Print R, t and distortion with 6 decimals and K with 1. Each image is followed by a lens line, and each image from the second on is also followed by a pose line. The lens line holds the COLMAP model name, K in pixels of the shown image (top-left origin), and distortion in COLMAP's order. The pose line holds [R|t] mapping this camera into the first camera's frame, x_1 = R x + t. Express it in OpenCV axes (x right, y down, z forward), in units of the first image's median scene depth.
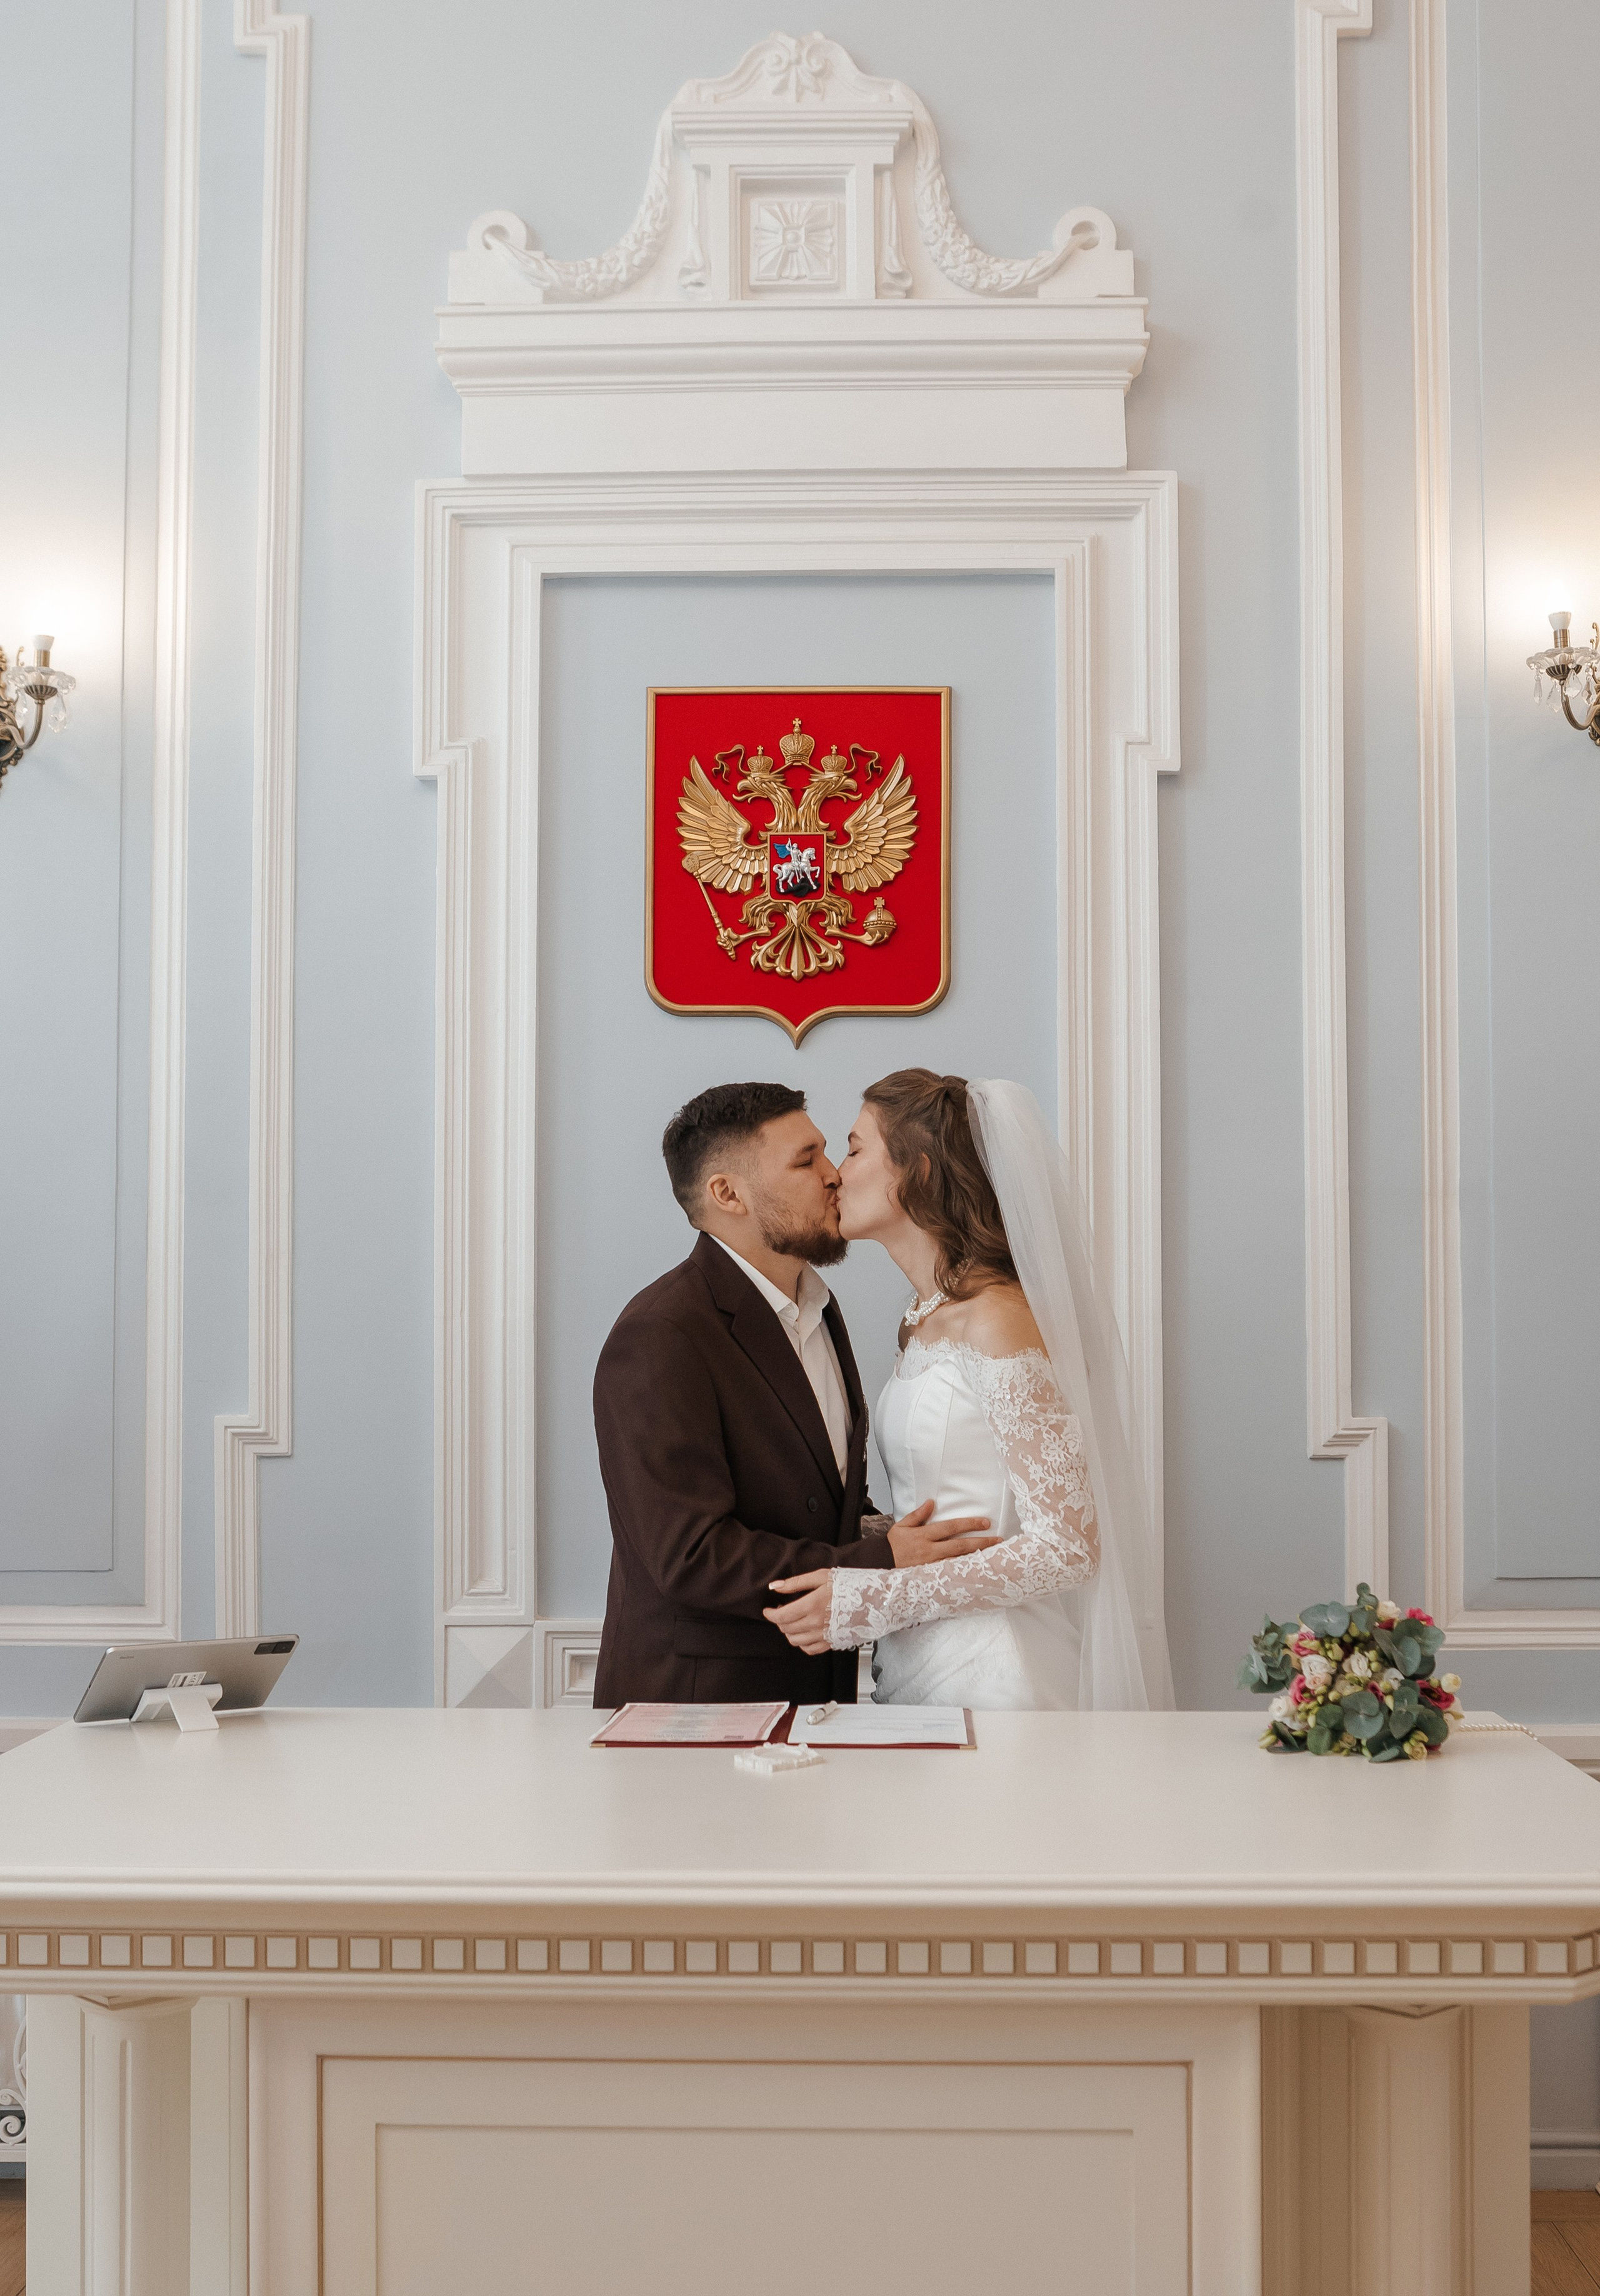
lens RADIAL K [[2170.7, 0, 795.7], [0, 2170.7, 1192.3], [0, 0, 1]] dist [-0.038120, 0.000000]
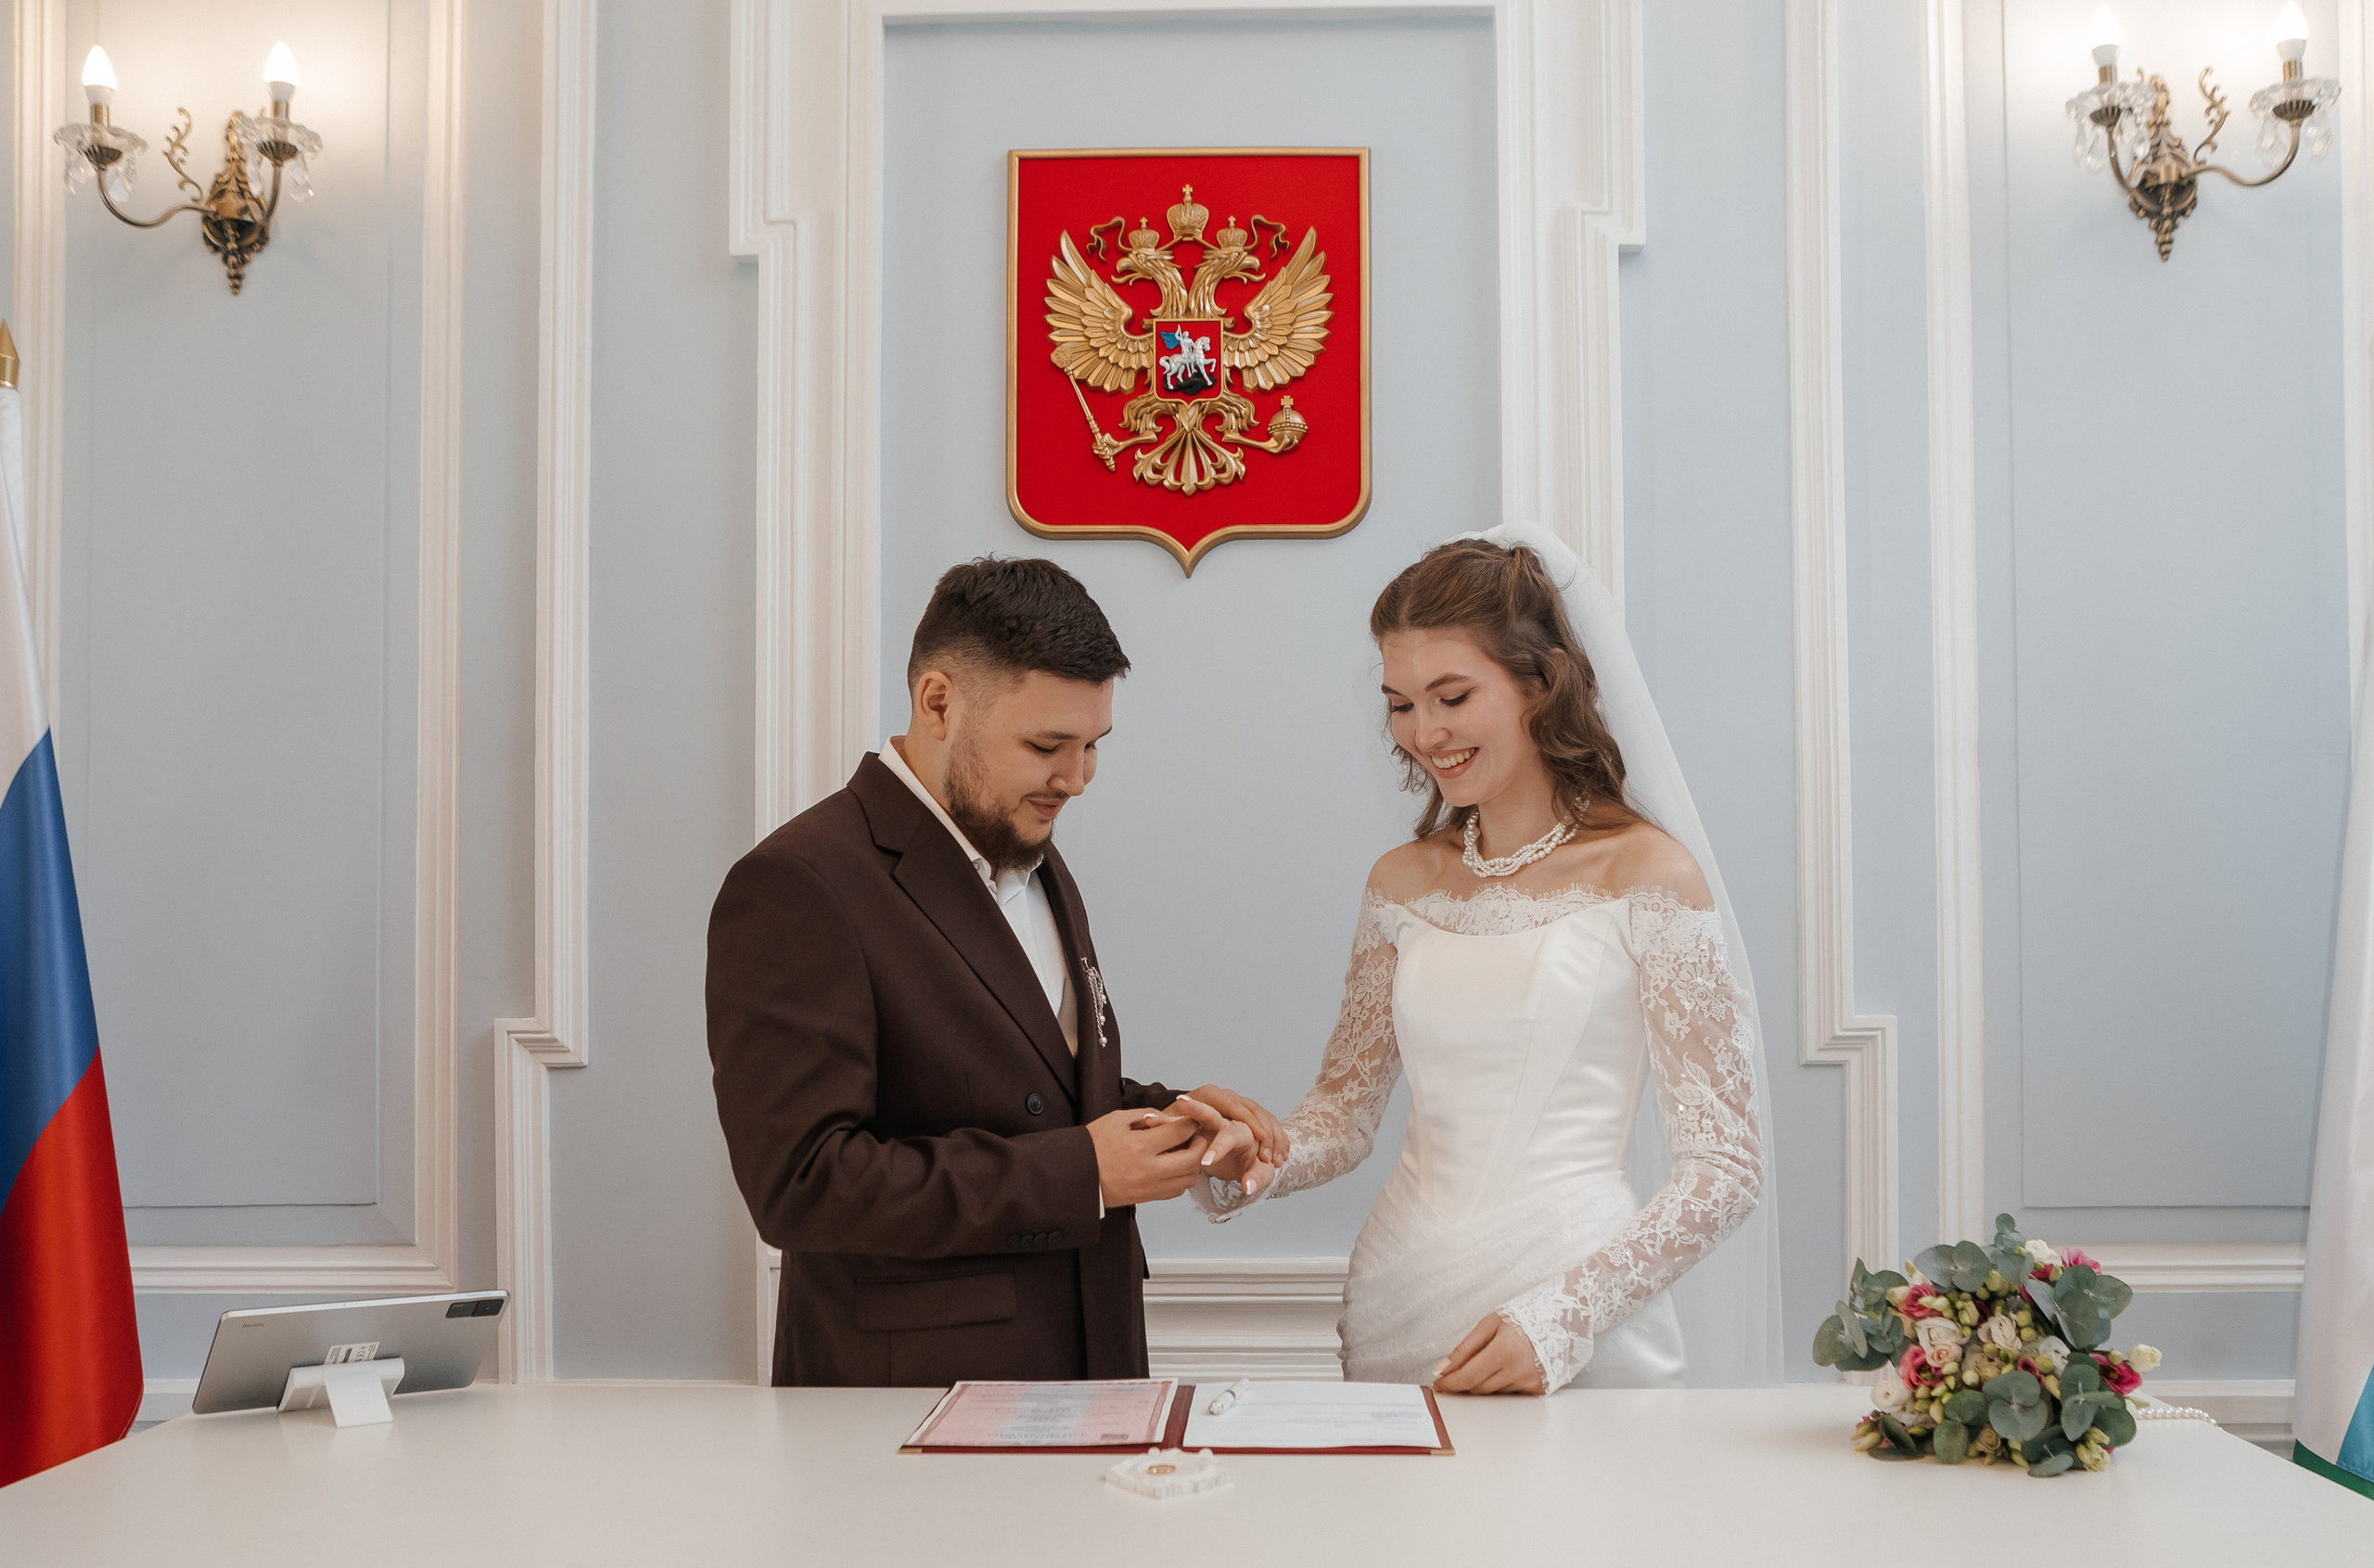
lens RADIAL K [[2191.7, 0, 1183.9], [0, 2191.7, 843.5], [0, 0, 1]] dist [-0.043356, 0.000000]
pose [[0.999992, -0.003720, -0.001153, -0.000987], [0.003732, 0.999939, 0.010367, 0.027533], [0.001114, -0.010371, 0.999946, 0.156011]]
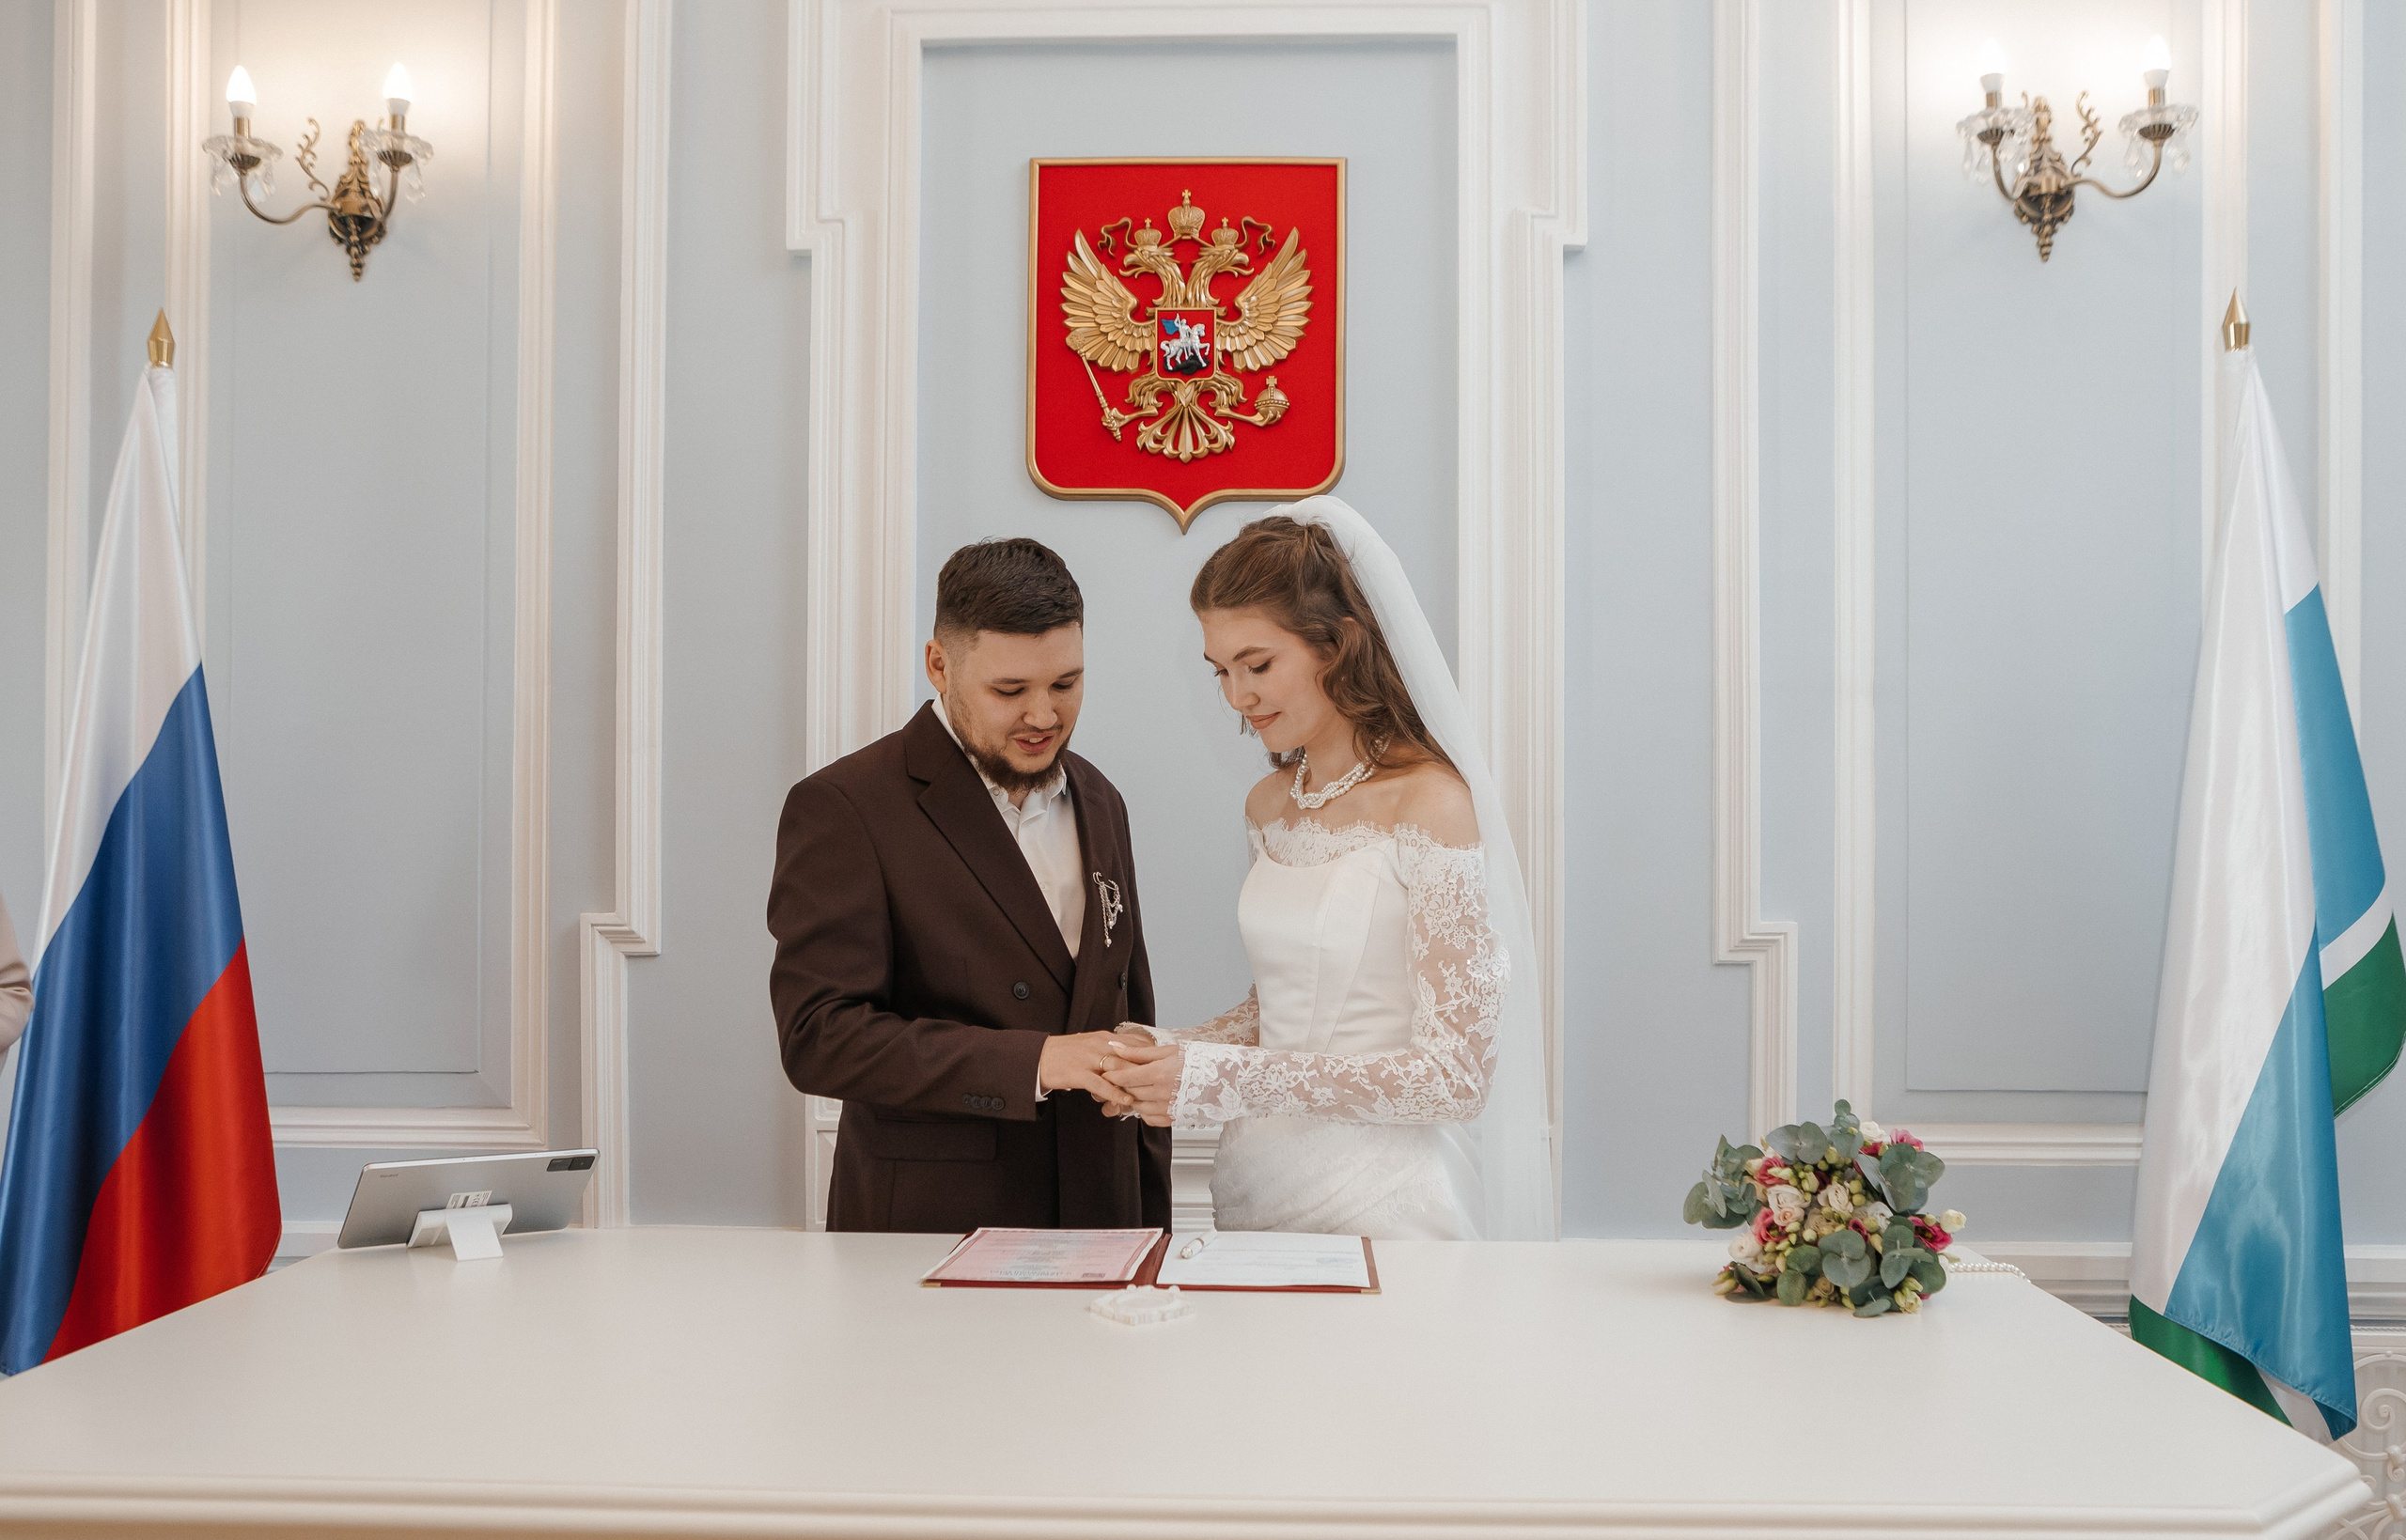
lens RADIAL K [[1980.3, 0, 1167.5], [0, 1980.3, 782.0], [0, 0, 1]] dist [-0.049800, 0.013587]
pose [[0.999894, 0.004870, -0.013711, 0.005351], [-0.004503, 0.999632, 0.026736, 0.019919], [0.013836, -0.026671, 0.999549, 0.123772]]
